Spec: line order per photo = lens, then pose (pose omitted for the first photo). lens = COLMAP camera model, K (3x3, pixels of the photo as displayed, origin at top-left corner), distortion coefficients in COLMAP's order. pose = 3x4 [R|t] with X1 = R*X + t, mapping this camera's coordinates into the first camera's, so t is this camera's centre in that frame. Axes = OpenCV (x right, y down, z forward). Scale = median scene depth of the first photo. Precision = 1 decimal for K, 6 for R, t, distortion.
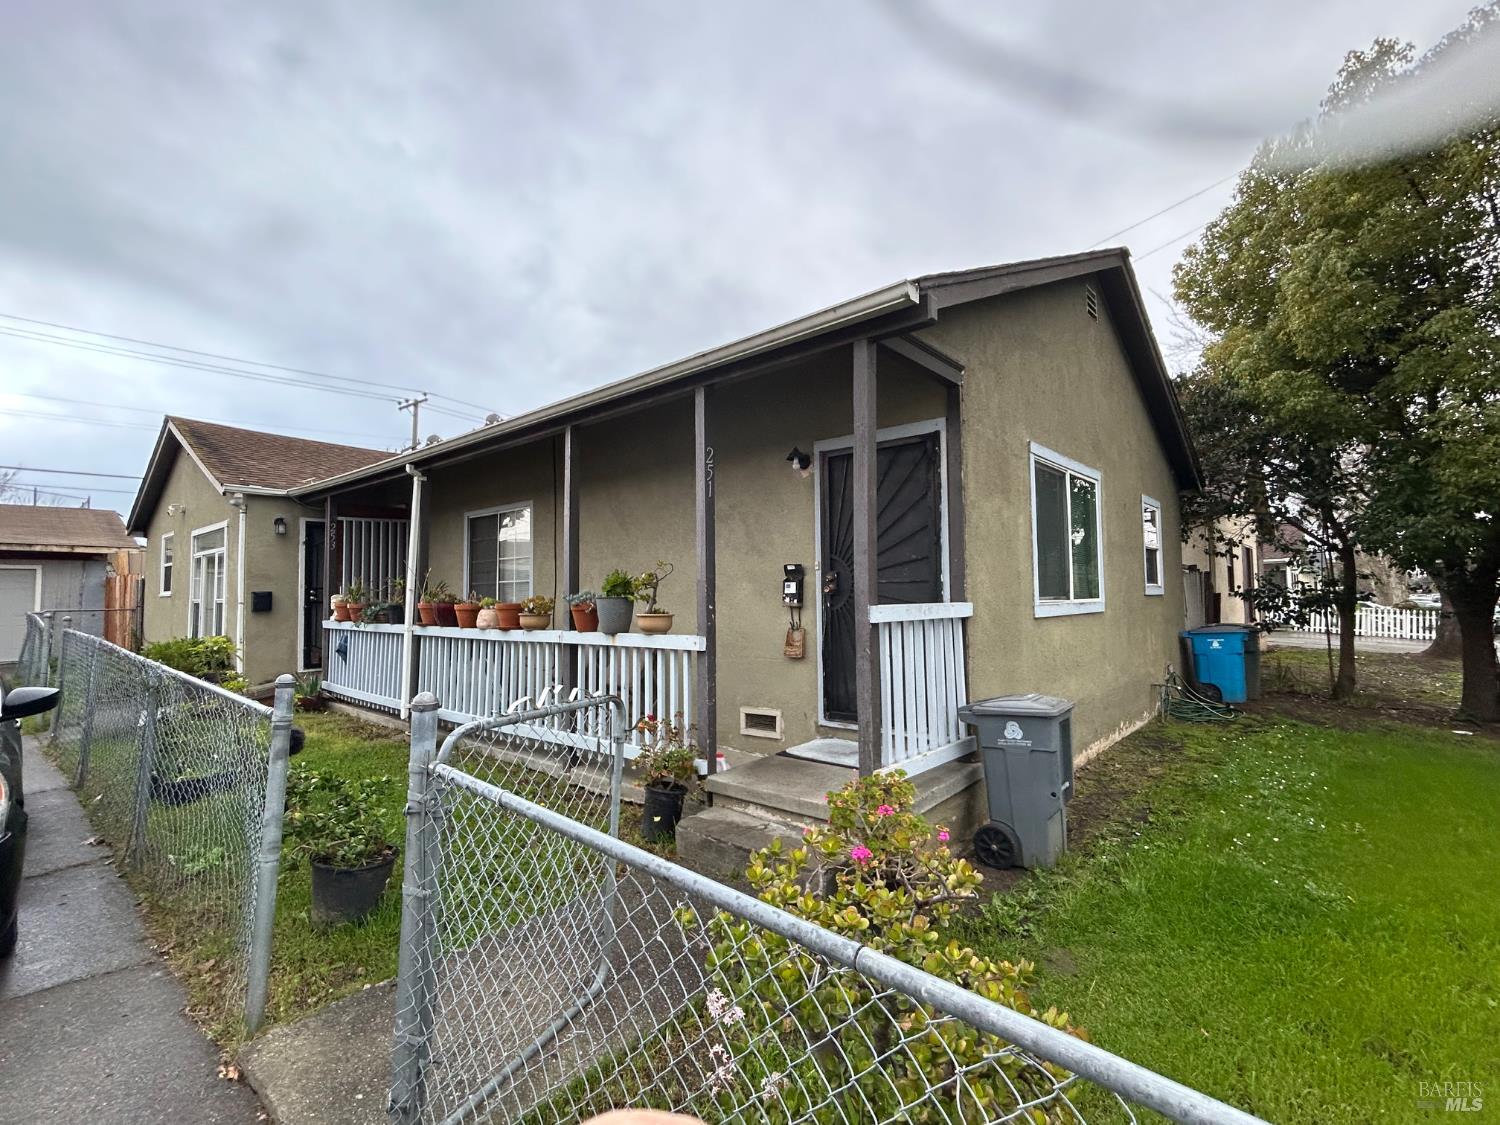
lens RADIAL K [[694.1, 0, 747.1], [0, 694.1, 561.2], [0, 0, 1]] dist [-0.004985, 0.001193]
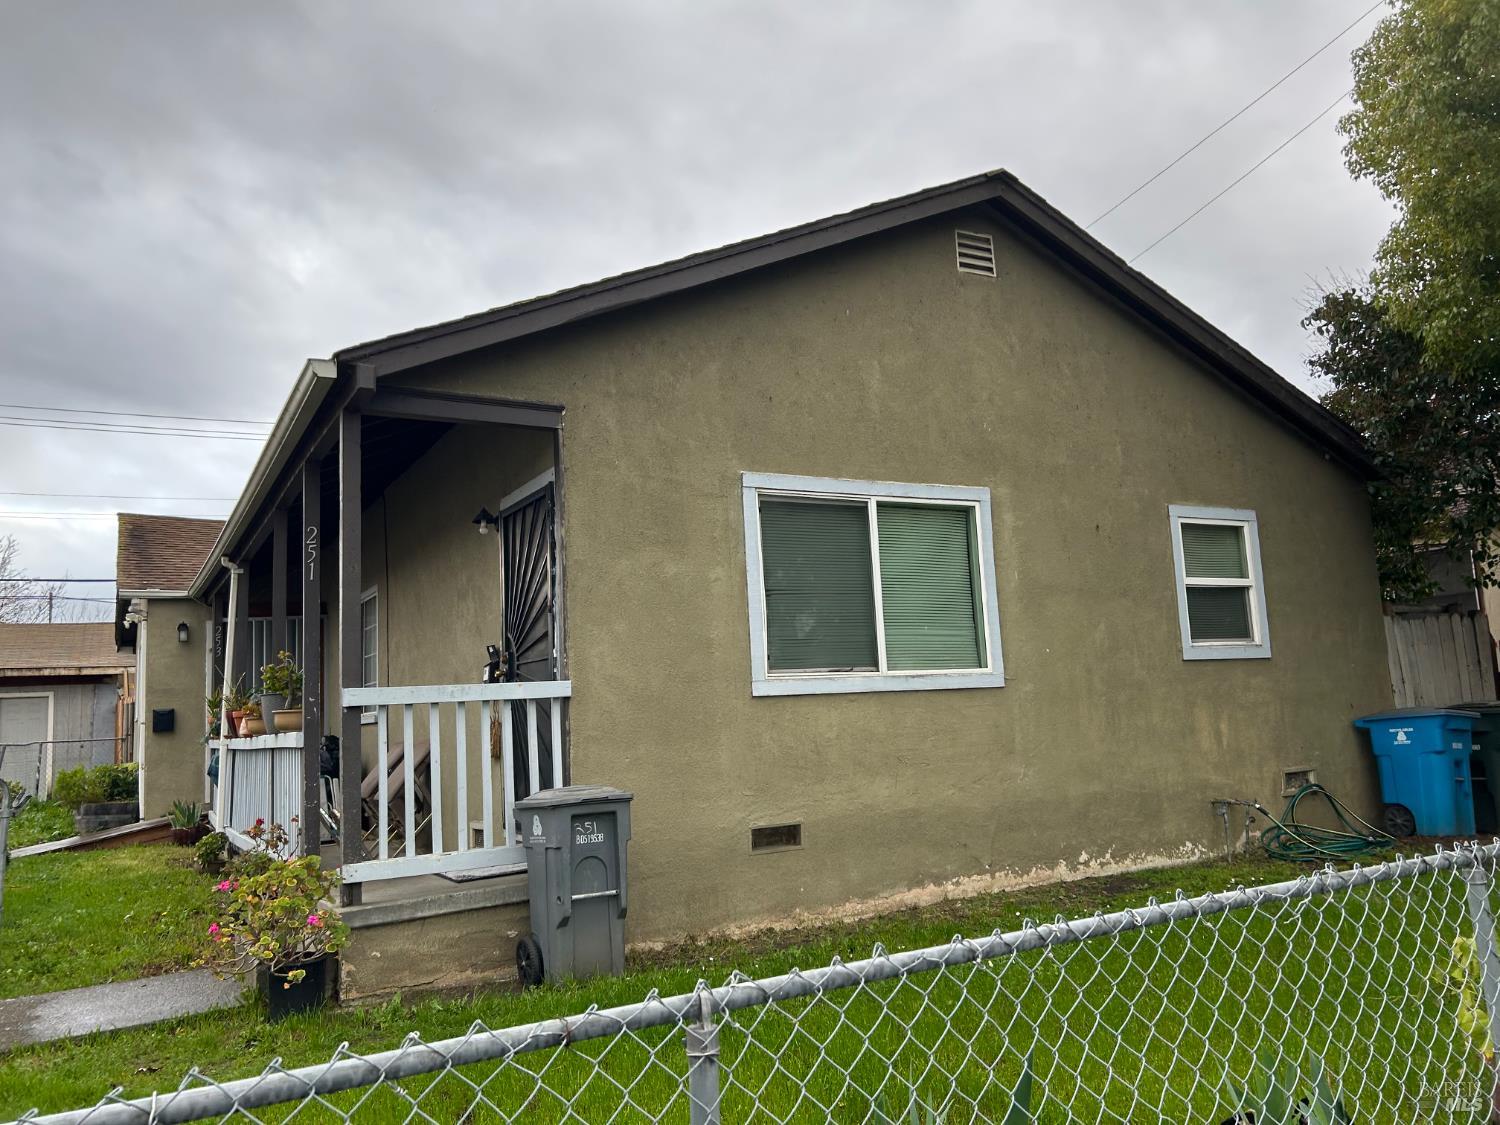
lens RADIAL K [[1125.9, 0, 750.0], [0, 1125.9, 562.5], [0, 0, 1]] dist [0.045746, -0.053218]
pose [[0.941150, -0.080482, -0.328267, 0.835686], [0.056060, 0.994954, -0.083210, 0.036391], [0.333308, 0.059910, 0.940913, -0.195760]]
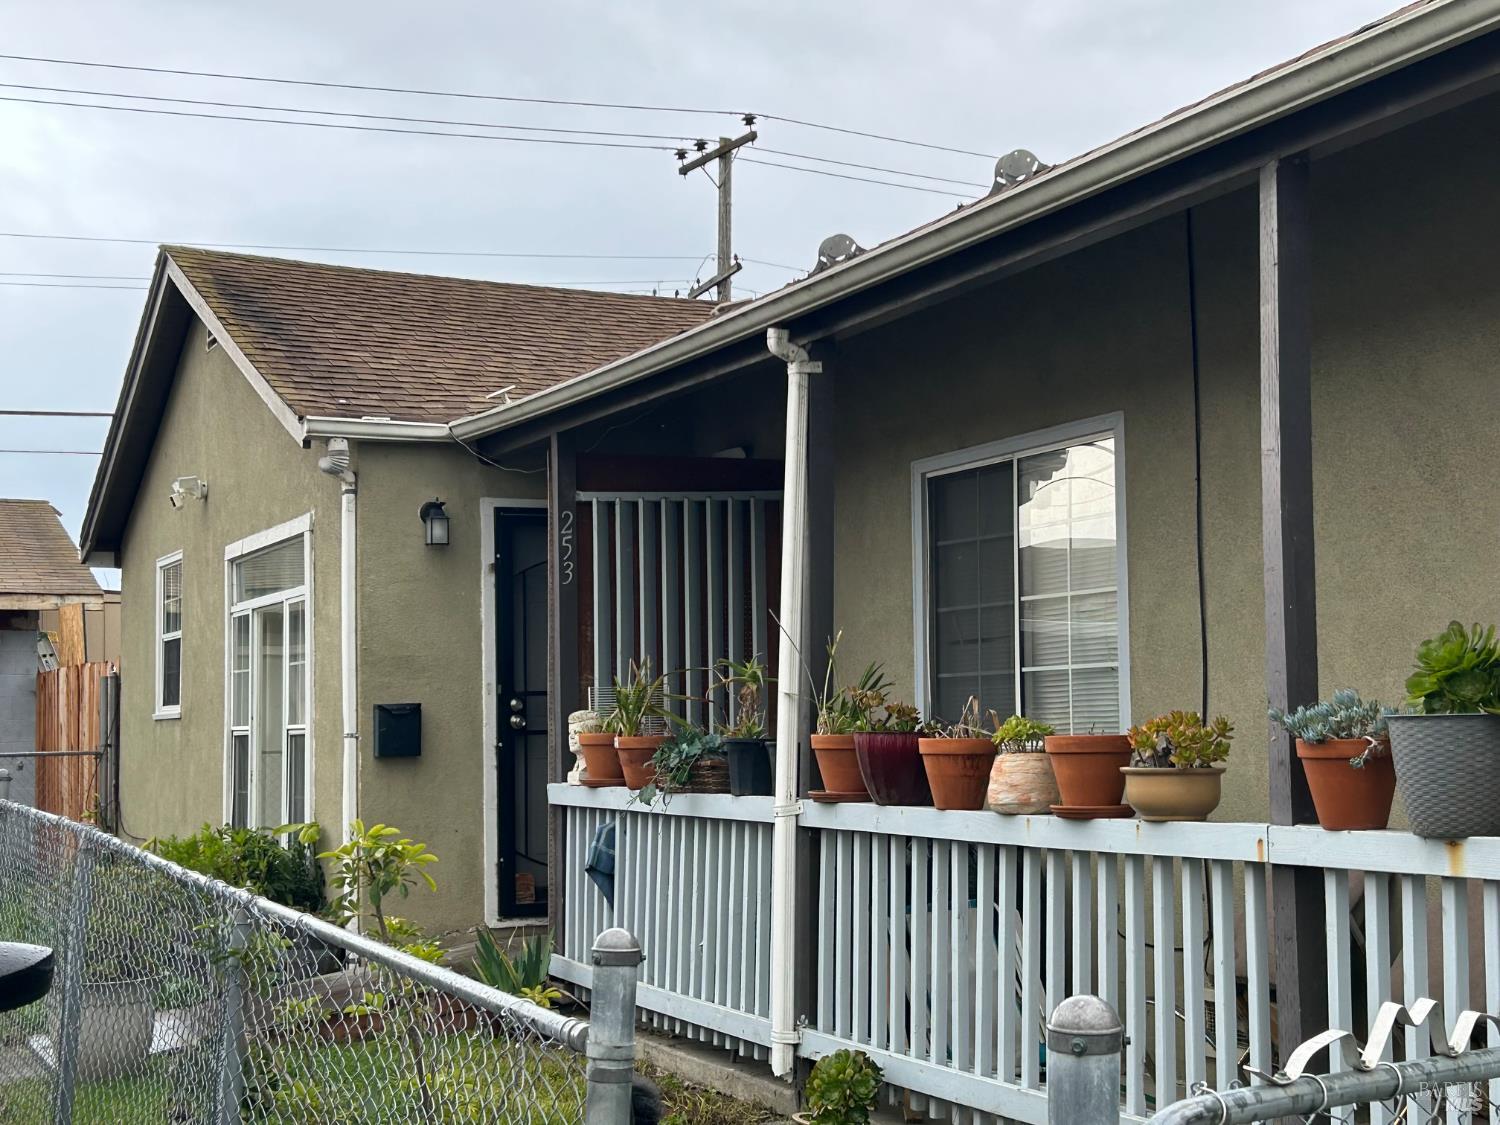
lens RADIAL K [[2240.9, 0, 752.4], [0, 2240.9, 592.3], [0, 0, 1]] dist [0.242334, -0.893760]
pose [[0.909029, -0.025654, -0.415943, -0.052447], [0.023995, 0.999670, -0.009216, 0.000654], [0.416042, -0.001603, 0.909344, -0.018120]]
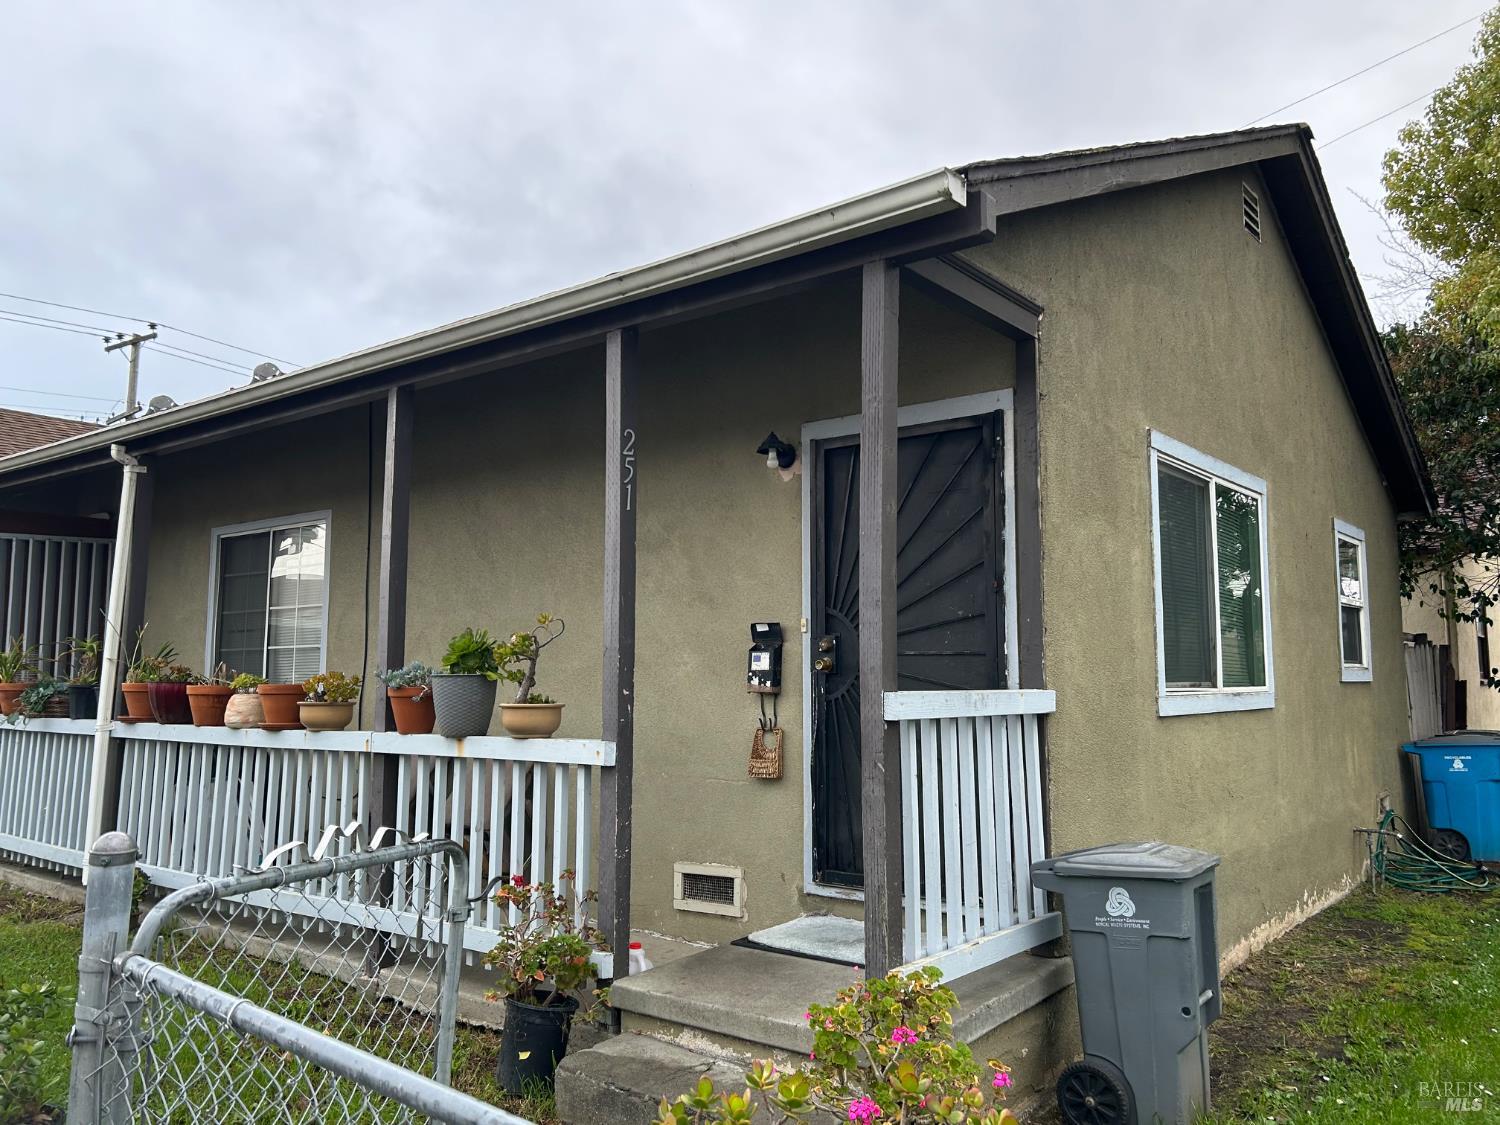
lens RADIAL K [[1154.8, 0, 761.1], [0, 1154.8, 560.5], [0, 0, 1]] dist [0.049189, -0.052547]
pose [[0.998530, 0.016119, 0.051750, 0.009641], [-0.013510, 0.998638, -0.050389, 0.000544], [-0.052492, 0.049616, 0.997388, -0.009191]]
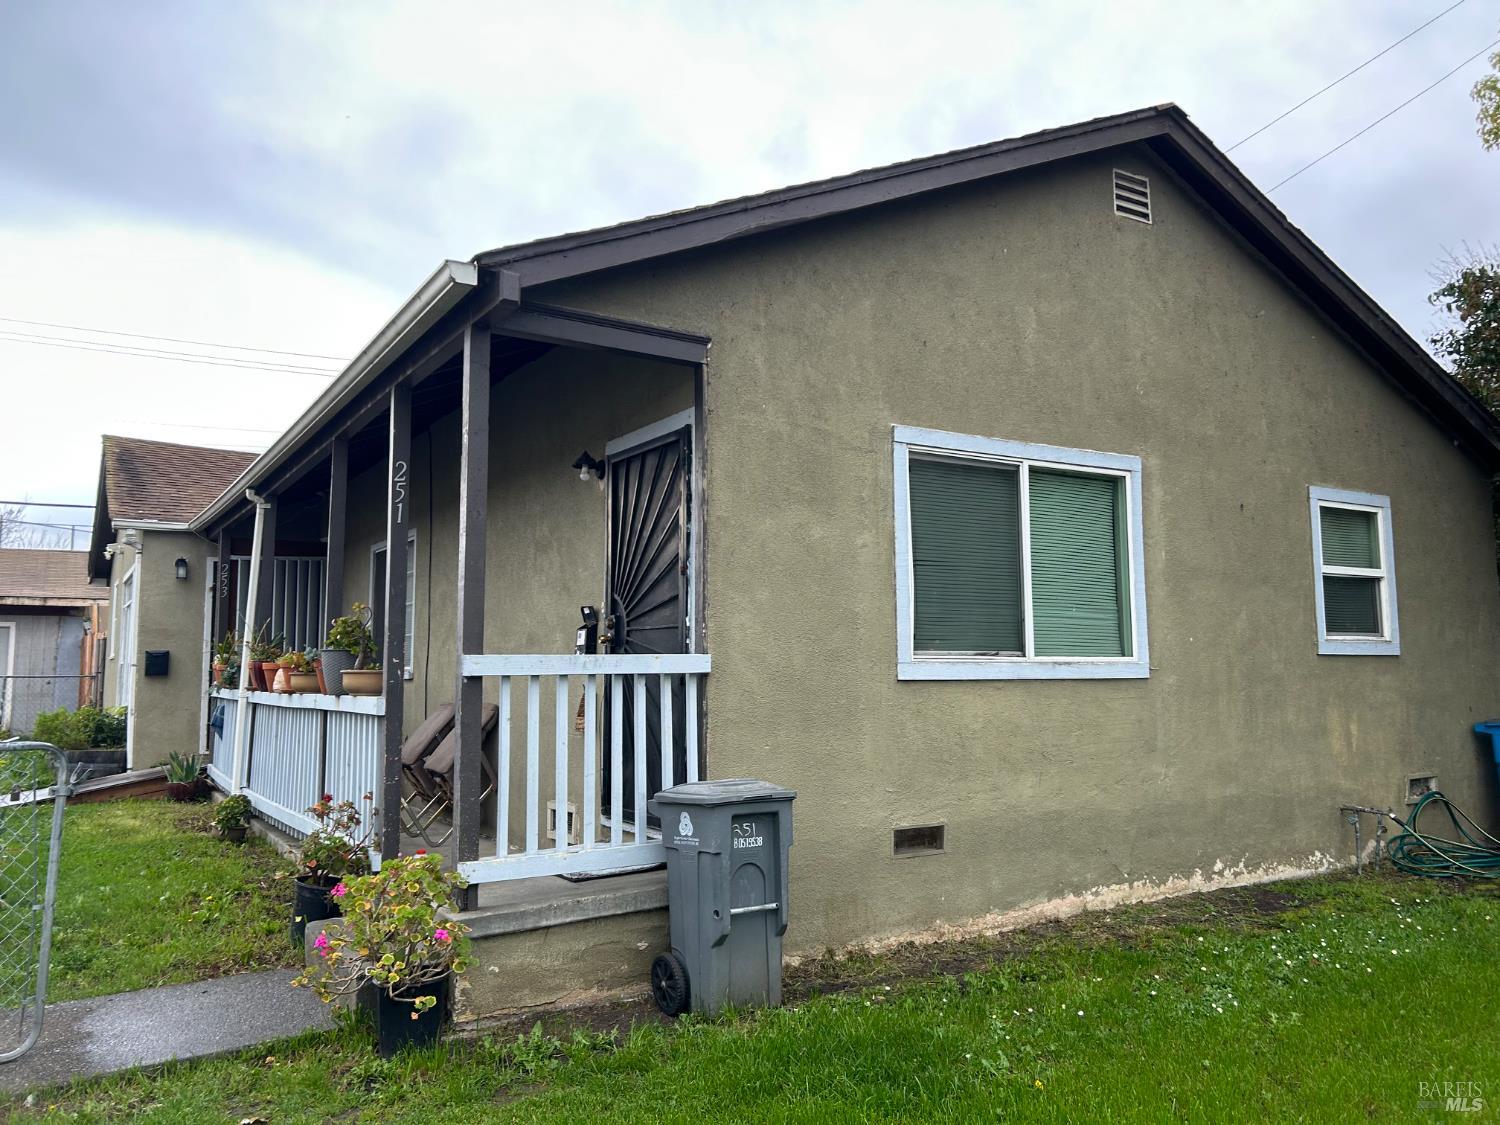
lens RADIAL K [[1126.1, 0, 753.8], [0, 1126.1, 548.6], [0, 0, 1]] dist [0.041686, -0.046173]
pose [[0.956897, -0.026207, -0.289242, 0.601713], [0.010162, 0.998332, -0.056837, 0.013208], [0.290249, 0.051448, 0.955567, -0.112501]]
